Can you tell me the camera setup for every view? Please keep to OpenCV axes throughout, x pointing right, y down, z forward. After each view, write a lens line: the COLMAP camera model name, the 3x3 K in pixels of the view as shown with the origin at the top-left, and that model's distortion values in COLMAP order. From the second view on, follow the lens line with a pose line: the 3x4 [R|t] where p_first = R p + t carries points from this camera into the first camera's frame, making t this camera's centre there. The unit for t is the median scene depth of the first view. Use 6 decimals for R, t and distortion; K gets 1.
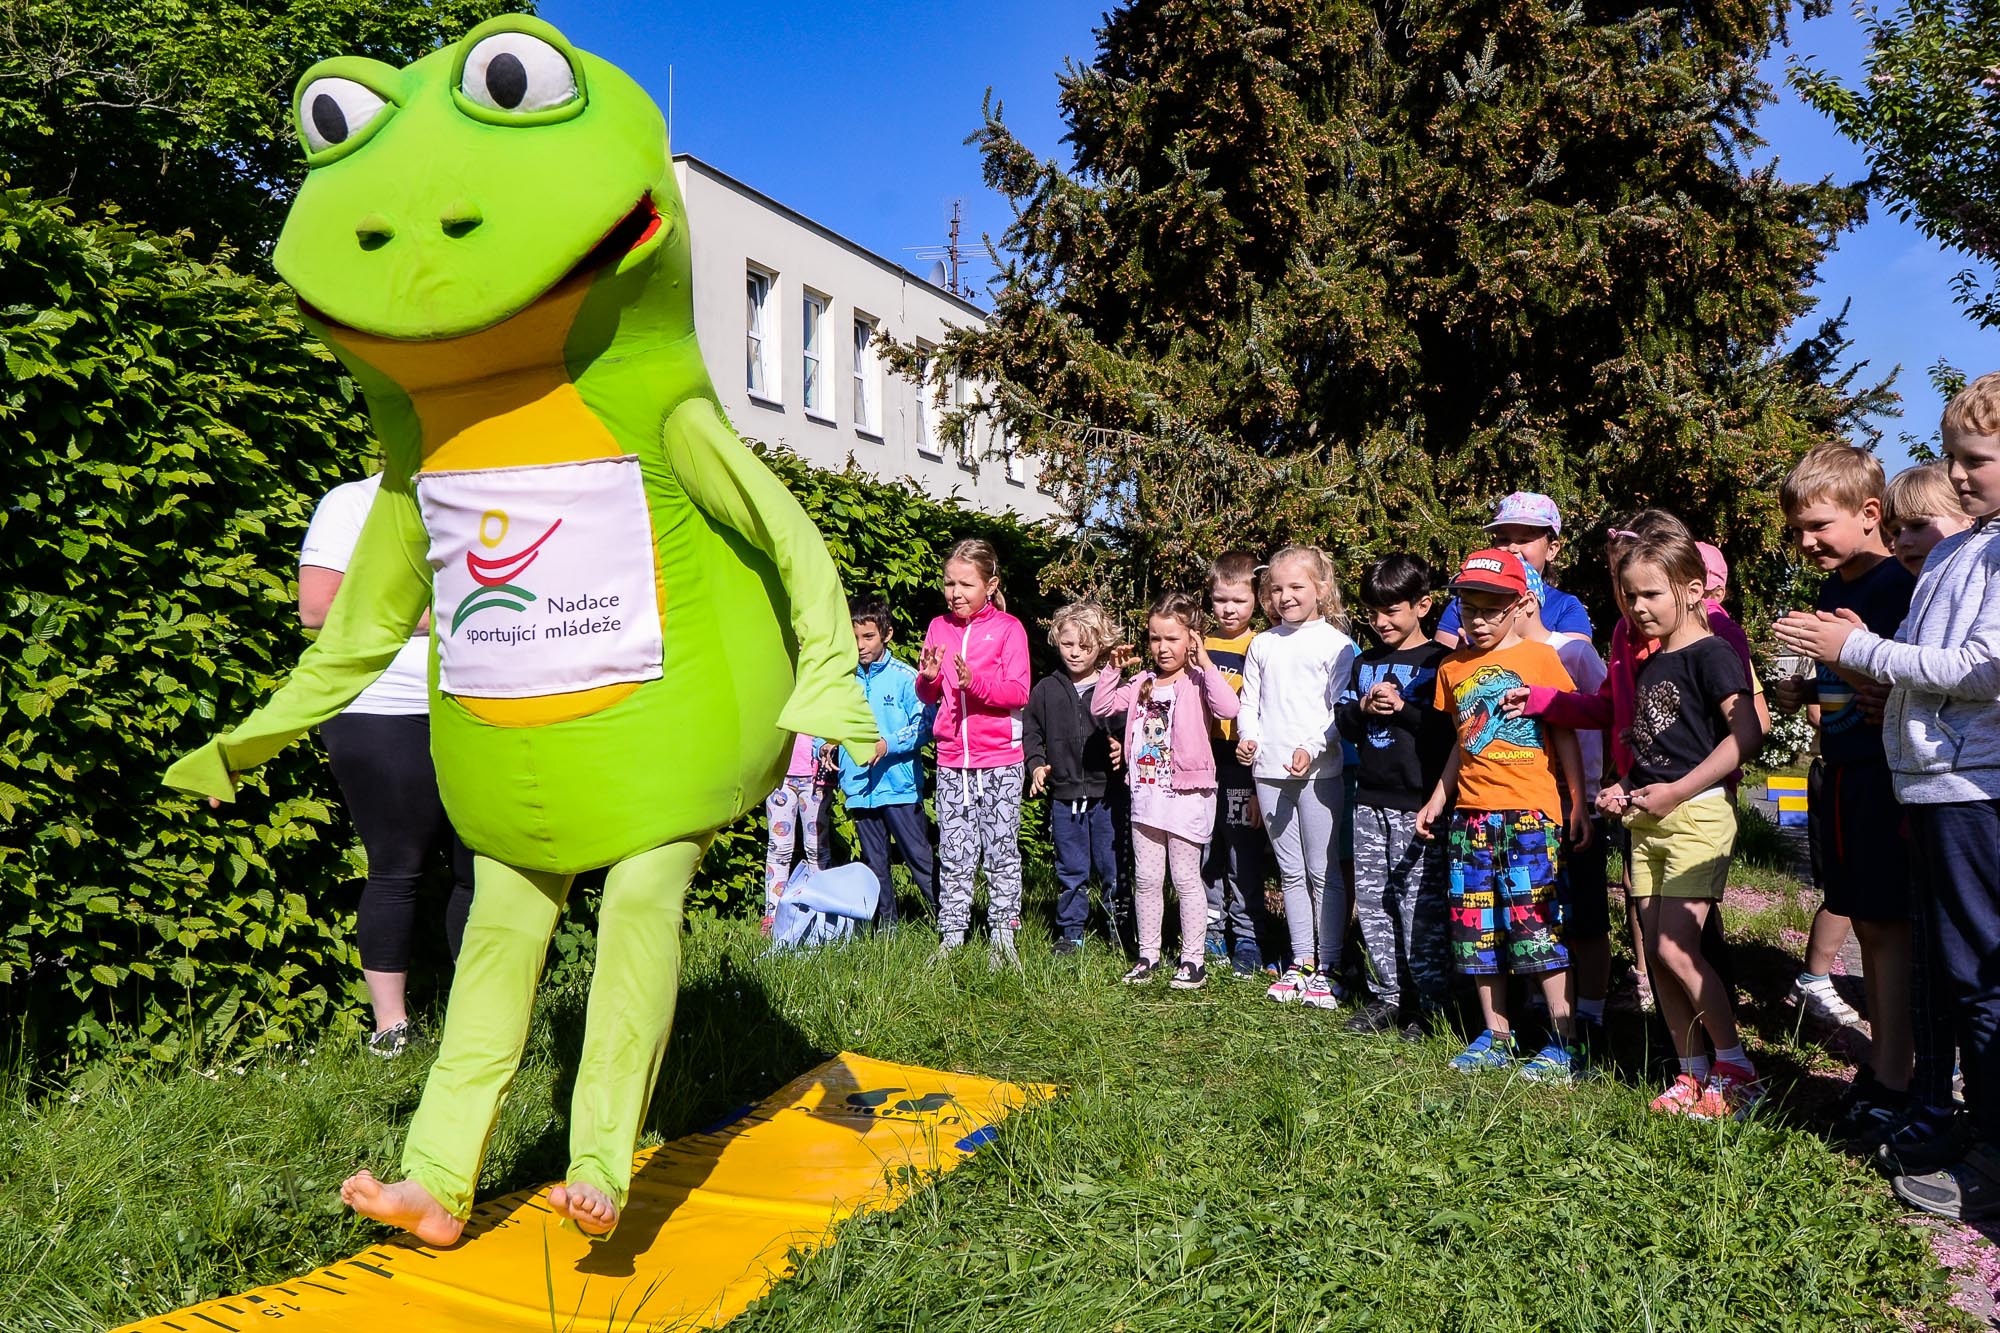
lens RADIAL K [[1725.3, 0, 1000.0], [0, 1725.3, 666.5], [0, 0, 1]] dist [0.012430, -0.063356]
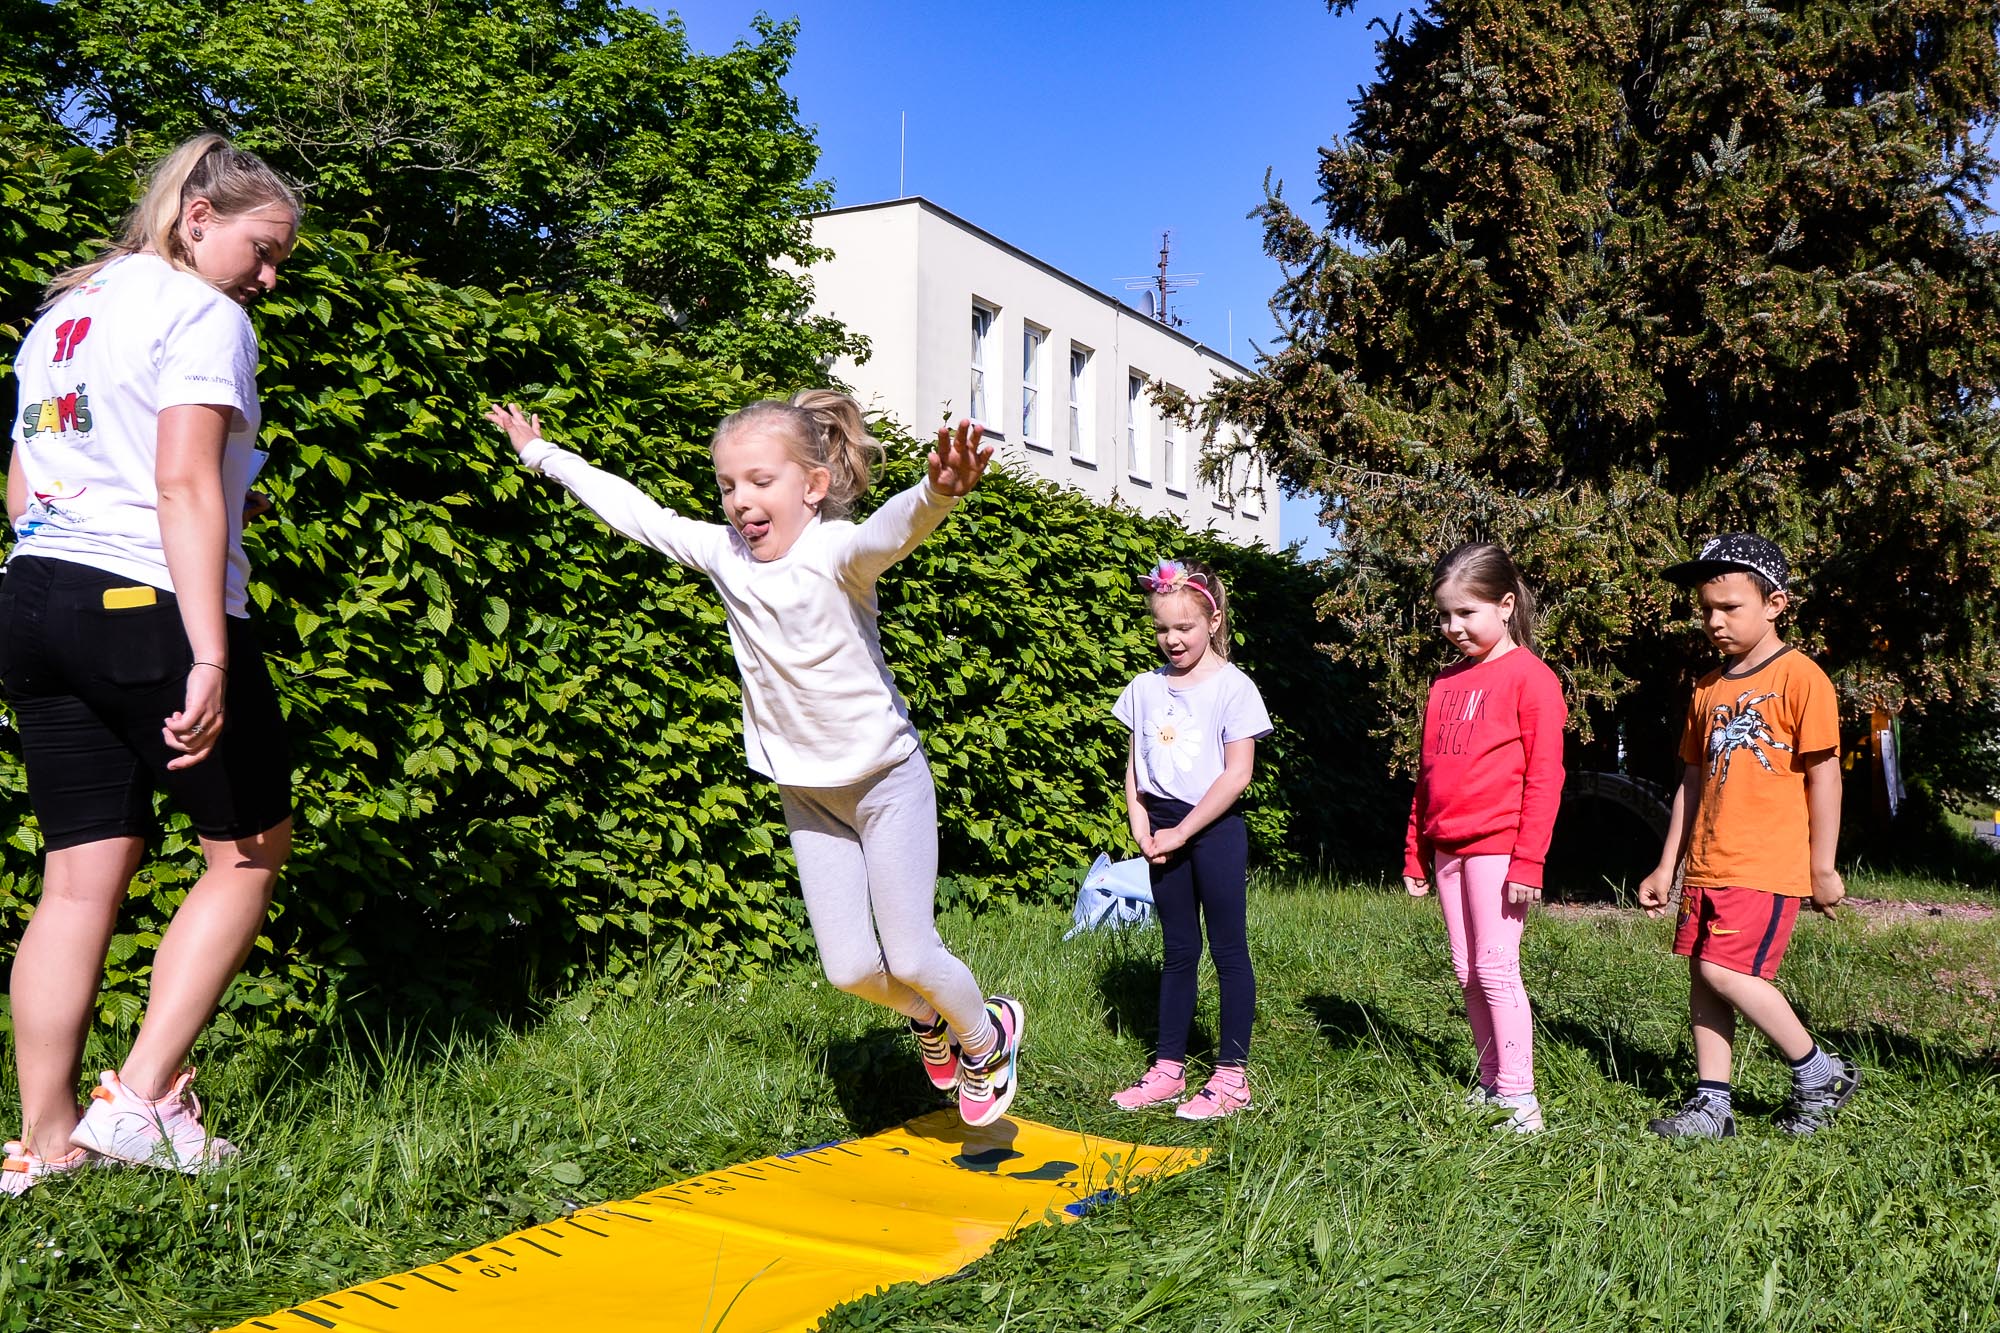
lens RADIAL K [[1749.6, 0, 1000.0], [0, 1749.6, 666.5], [0, 0, 1]] dist [-0.005397, -0.016530]
pose [[0.994864, 0.011089, -0.100613, -0.066111], [-0.012342, 0.999854, -0.011838, 0.003875], [0.100467, 0.013019, 0.994855, -0.149776]]
